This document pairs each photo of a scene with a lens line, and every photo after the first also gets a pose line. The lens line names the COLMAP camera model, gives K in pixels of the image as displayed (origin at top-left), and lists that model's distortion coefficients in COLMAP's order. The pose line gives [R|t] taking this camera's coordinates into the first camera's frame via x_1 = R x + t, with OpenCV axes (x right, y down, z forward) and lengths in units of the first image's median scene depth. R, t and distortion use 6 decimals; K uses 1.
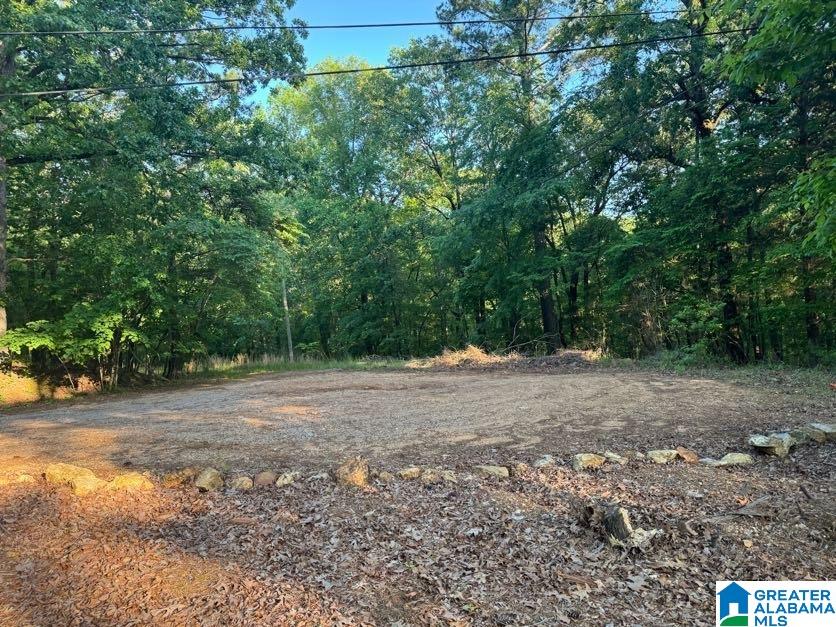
lens RADIAL K [[587.1, 0, 416.8], [0, 587.1, 315.9], [0, 0, 1]] dist [0.047339, -0.054084]
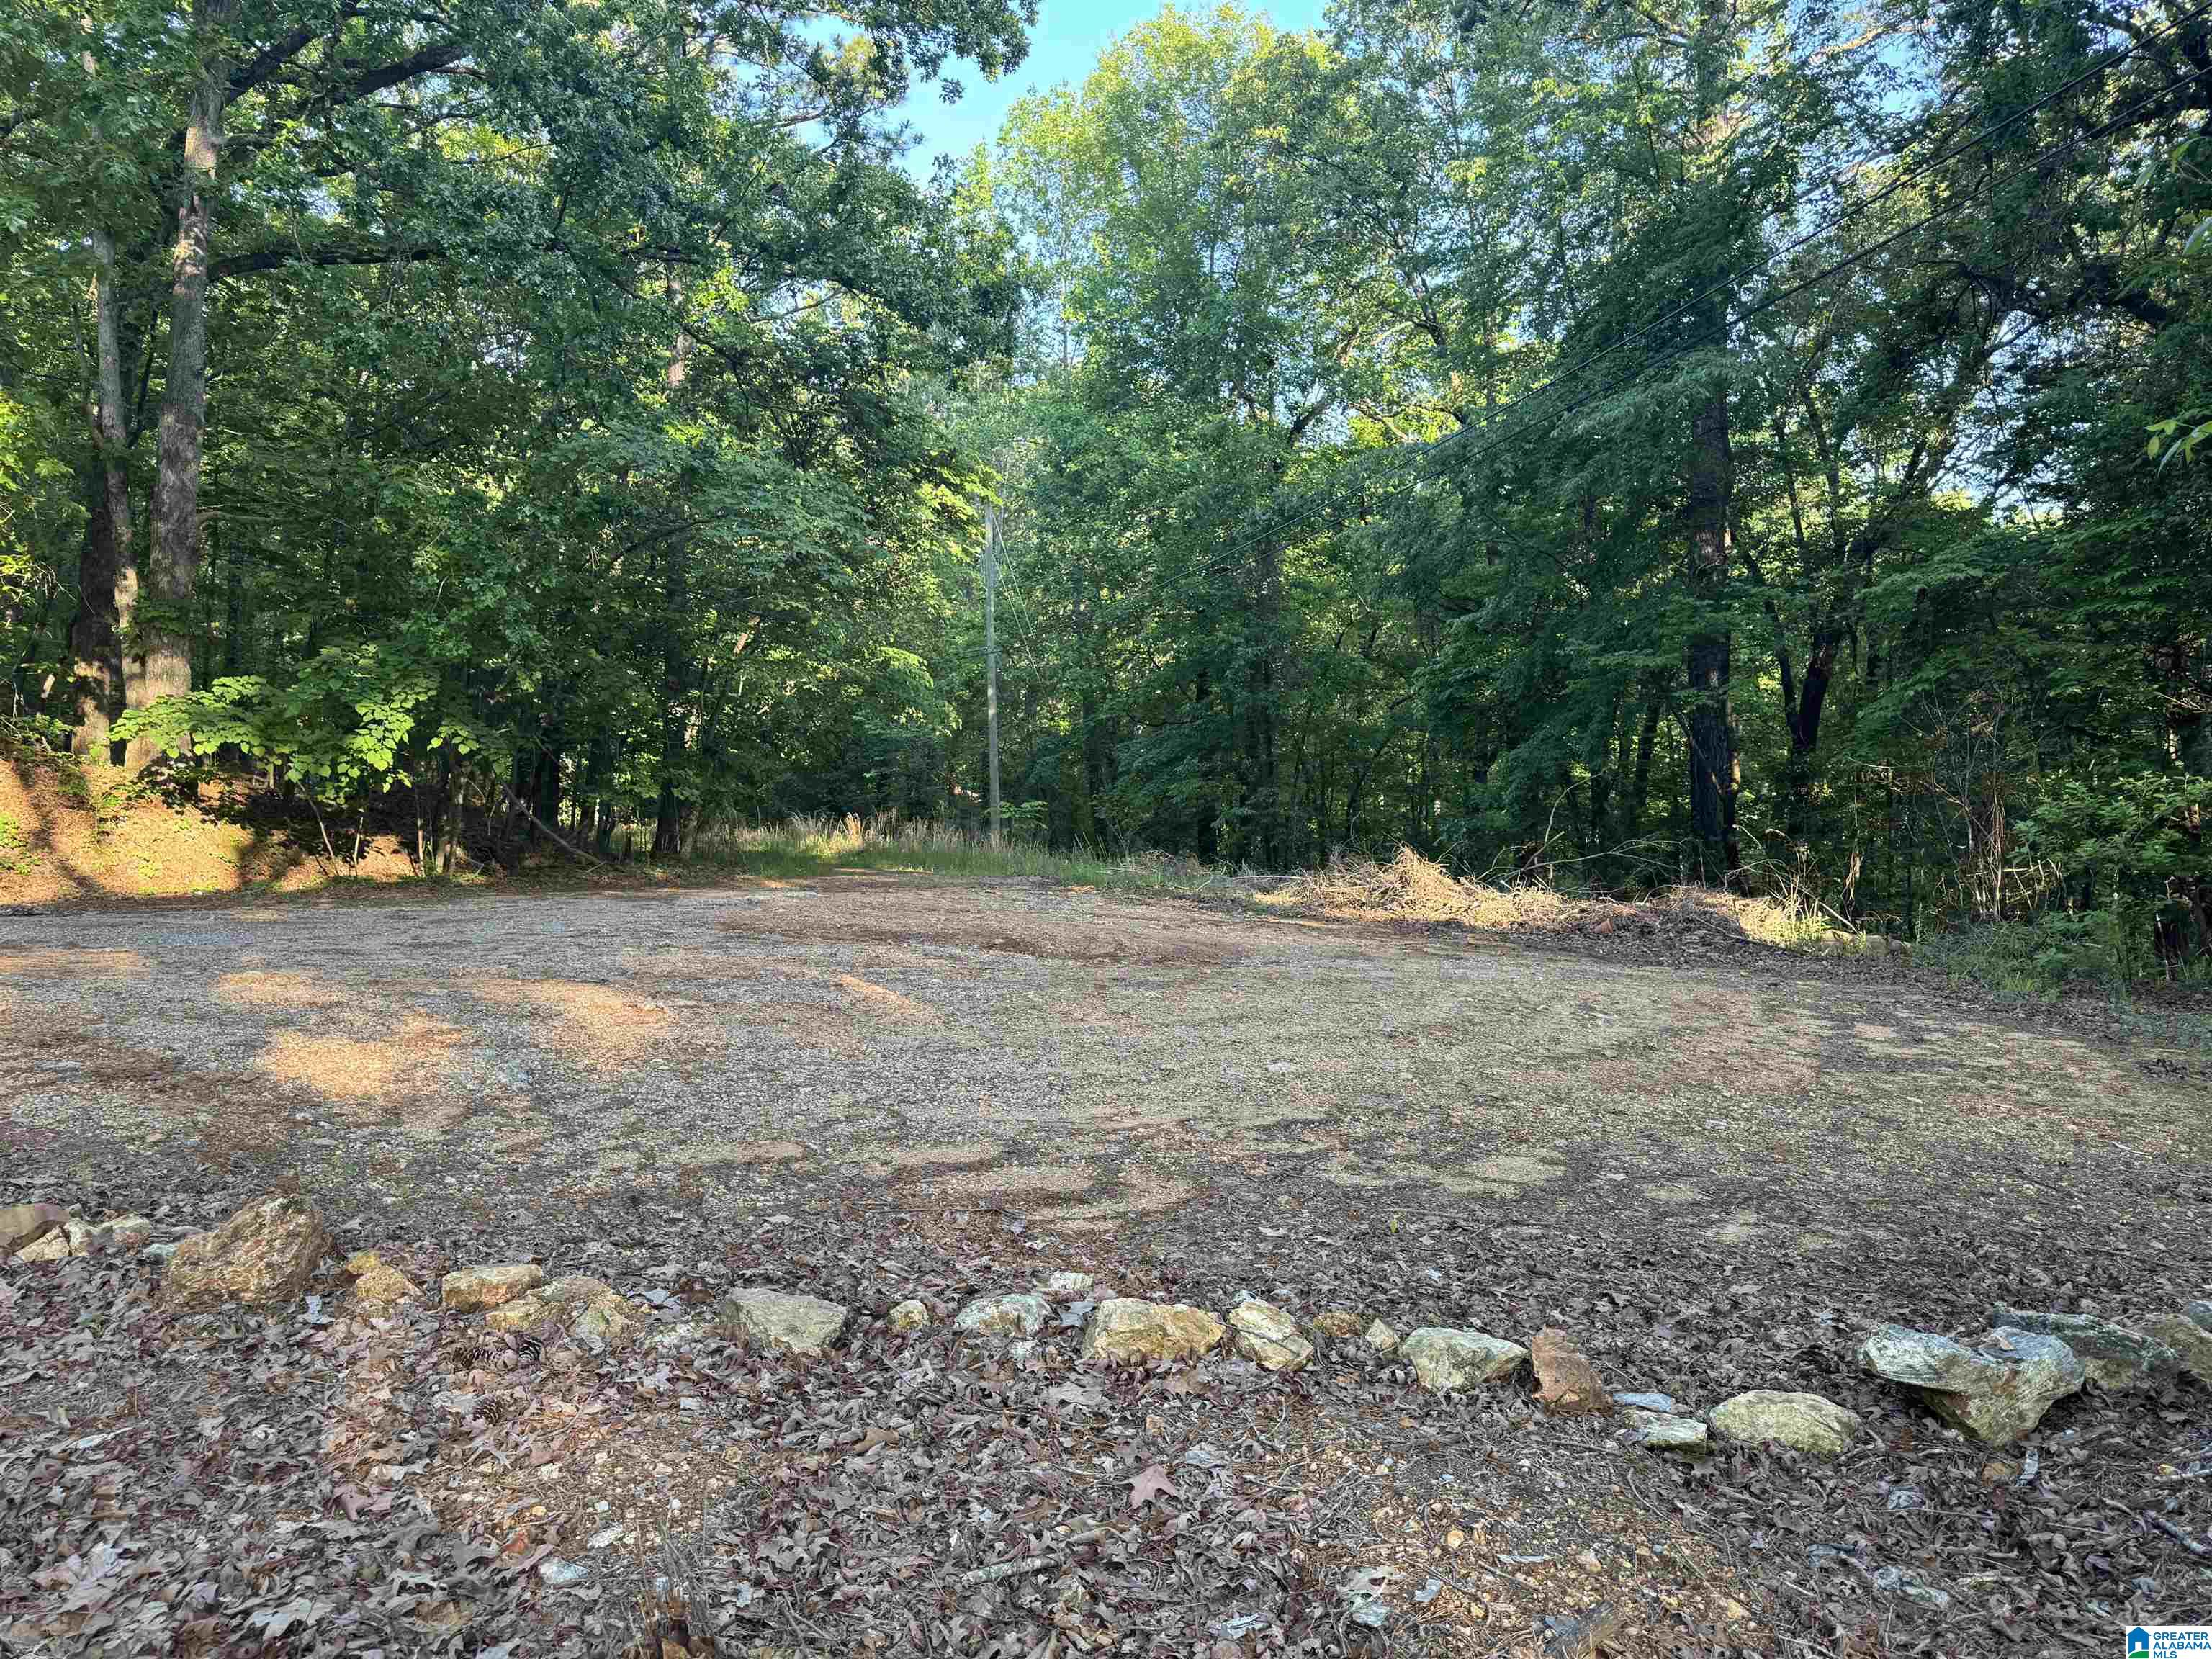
lens RADIAL K [[1553.4, 0, 1117.4], [0, 1553.4, 830.7], [0, 0, 1]] dist [0.047339, -0.054084]
pose [[0.976518, 0.090985, -0.195278, 0.105962], [-0.080232, 0.994827, 0.062303, -0.002049], [0.199936, -0.045173, 0.978767, 0.097230]]
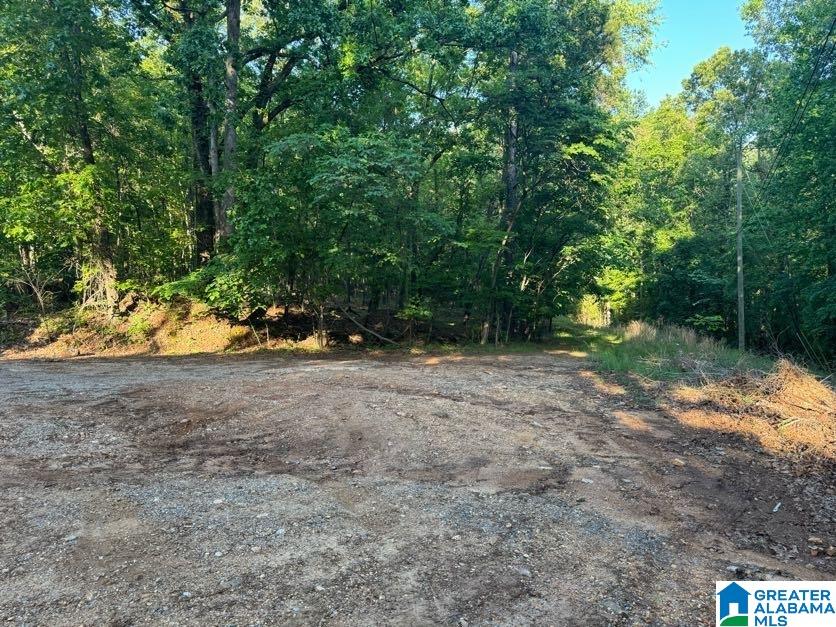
lens RADIAL K [[587.1, 0, 417.4], [0, 587.1, 304.2], [0, 0, 1]] dist [0.047339, -0.054084]
pose [[0.600542, 0.064012, -0.797027, 0.256067], [-0.025172, 0.997810, 0.061171, 0.000062], [0.799197, -0.016673, 0.600838, 0.569391]]
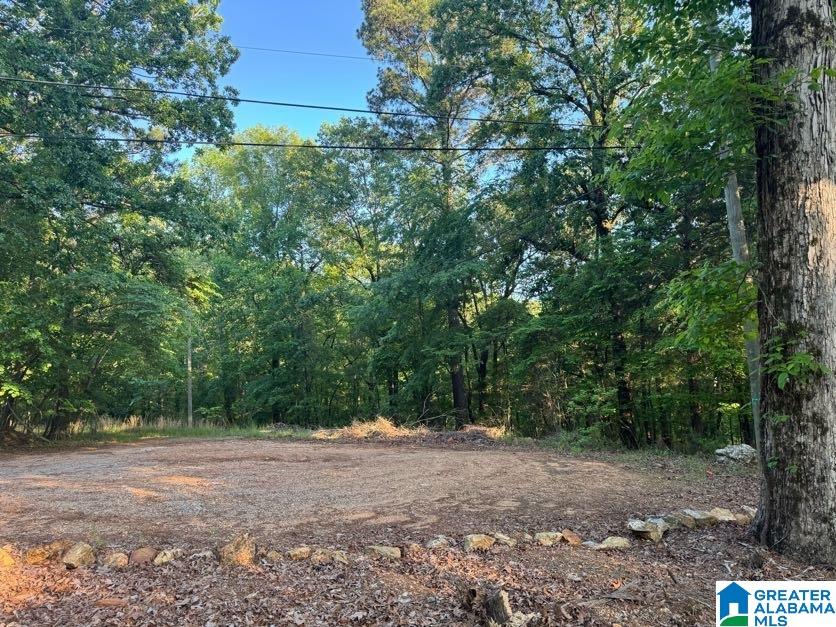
lens RADIAL K [[587.1, 0, 414.1], [0, 587.1, 317.5], [0, 0, 1]] dist [0.047339, -0.054084]
pose [[0.988632, 0.069407, 0.133375, 0.004730], [-0.053641, 0.991520, -0.118365, -0.003077], [-0.140460, 0.109865, 0.983972, -0.007797]]
